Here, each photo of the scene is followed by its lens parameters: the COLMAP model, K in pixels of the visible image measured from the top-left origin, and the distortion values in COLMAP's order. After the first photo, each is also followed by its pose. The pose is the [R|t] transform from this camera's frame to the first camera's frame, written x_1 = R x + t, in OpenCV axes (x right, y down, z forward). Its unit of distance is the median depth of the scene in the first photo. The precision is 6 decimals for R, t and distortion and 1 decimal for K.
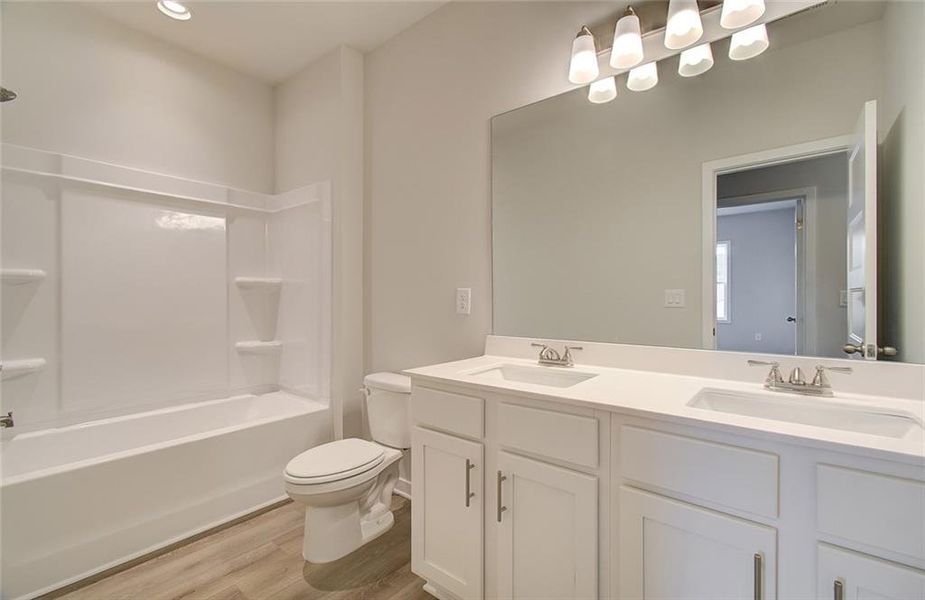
lens RADIAL K [[418.4, 0, 495.8], [0, 418.4, 295.5], [0, 0, 1]] dist [-0.013673, 0.000182]
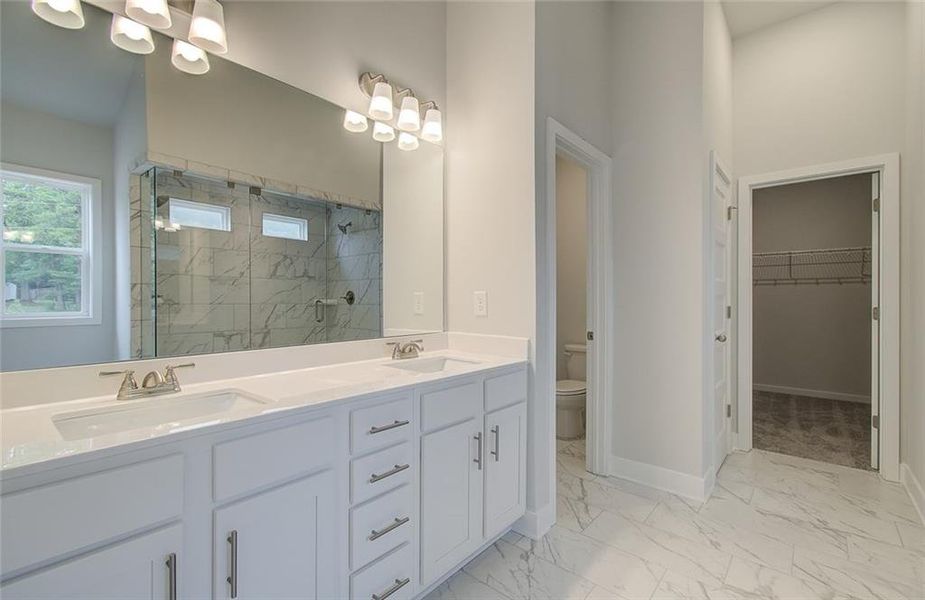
lens RADIAL K [[408.2, 0, 450.6], [0, 408.2, 302.7], [0, 0, 1]] dist [-0.001512, 0.000457]
pose [[0.068196, -0.001537, 0.997671, -0.551967], [-0.002933, 0.999994, 0.001741, 0.001251], [-0.997668, -0.003045, 0.068191, 0.430465]]
